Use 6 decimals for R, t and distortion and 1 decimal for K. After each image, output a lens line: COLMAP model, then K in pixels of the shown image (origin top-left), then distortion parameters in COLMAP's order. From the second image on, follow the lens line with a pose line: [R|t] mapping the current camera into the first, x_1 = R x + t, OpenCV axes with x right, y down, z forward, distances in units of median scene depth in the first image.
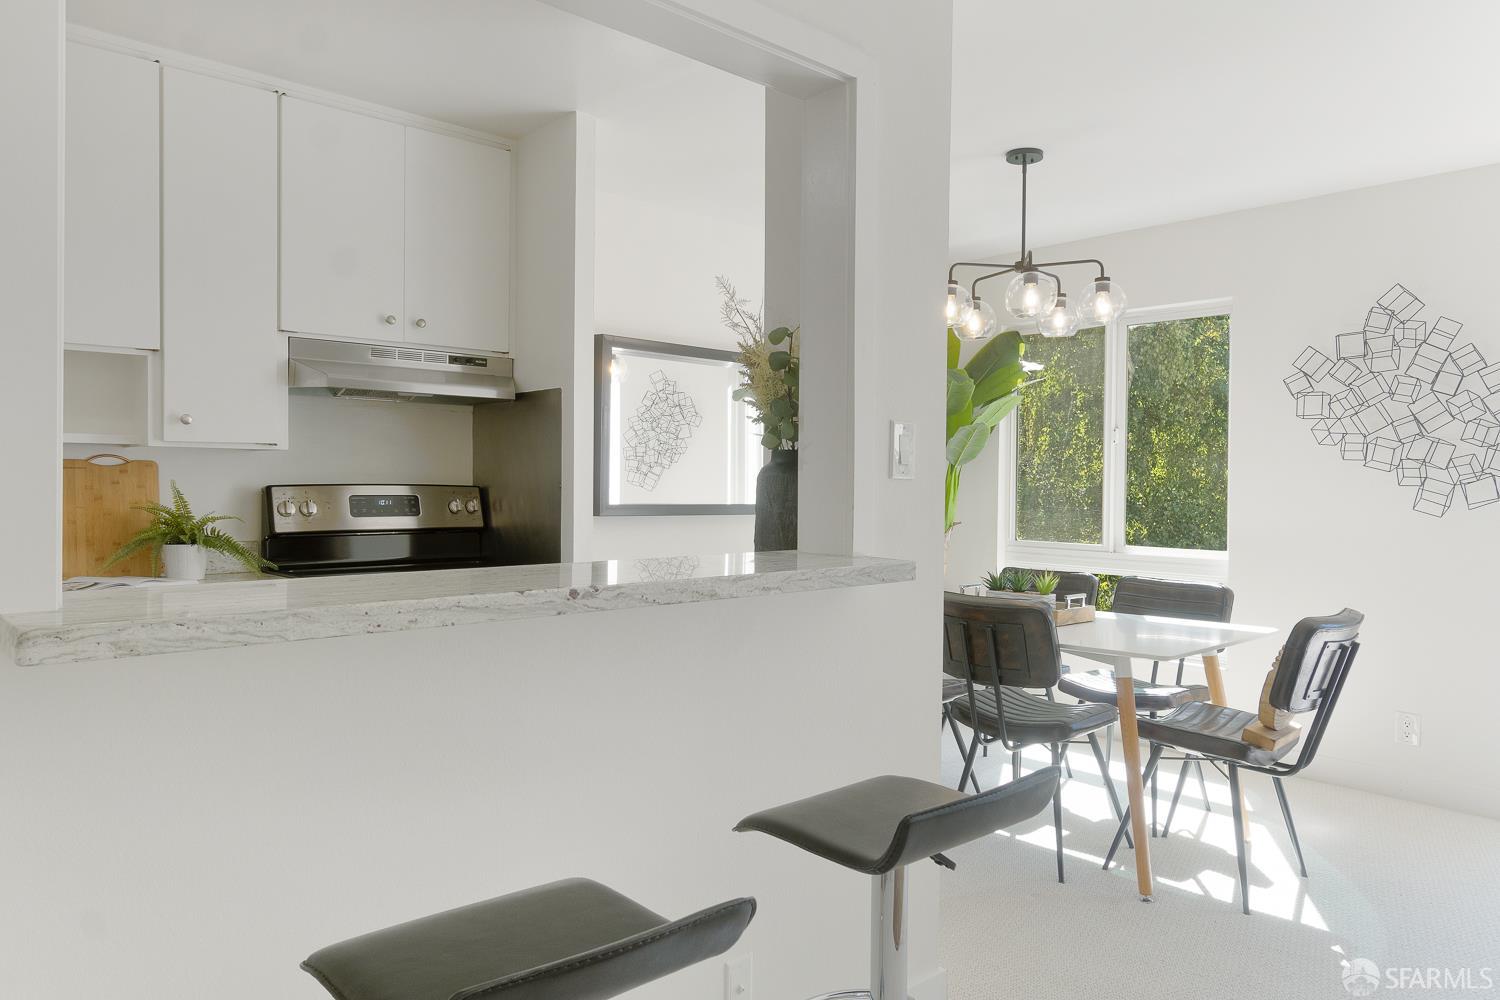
lens RADIAL K [[983.6, 0, 726.5], [0, 983.6, 482.2], [0, 0, 1]] dist [-0.008213, 0.004156]
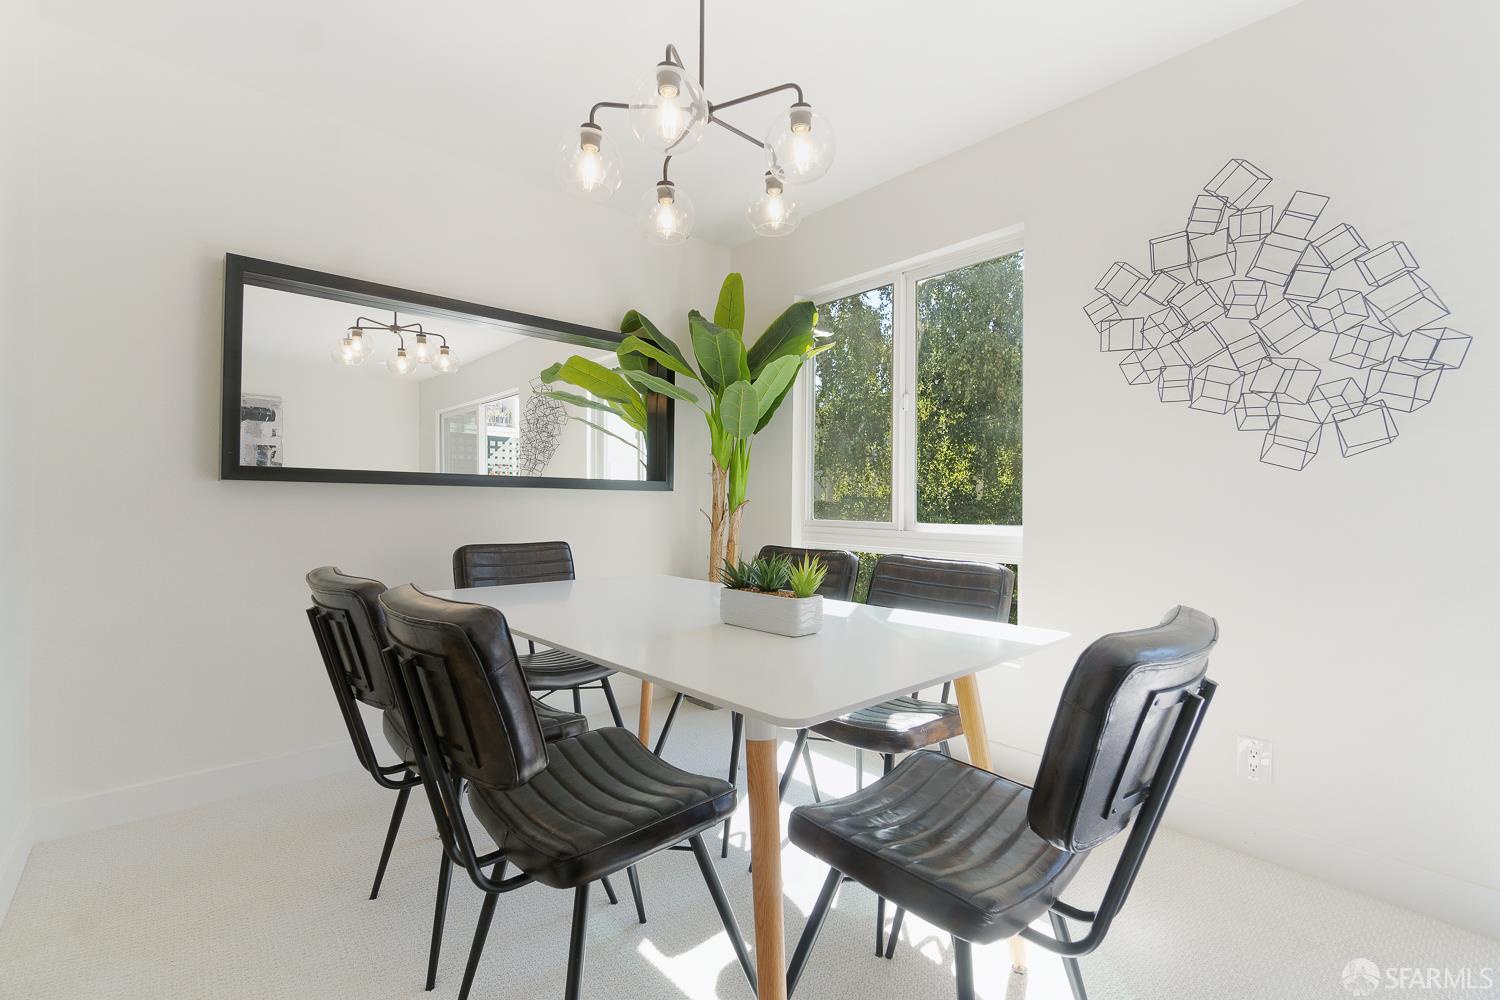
lens RADIAL K [[670.7, 0, 719.9], [0, 670.7, 486.3], [0, 0, 1]] dist [-0.007837, -0.000756]
pose [[0.999982, -0.002021, -0.005677, 0.298504], [0.001934, 0.999881, -0.015335, 0.052148], [0.005707, 0.015324, 0.999866, 0.496897]]
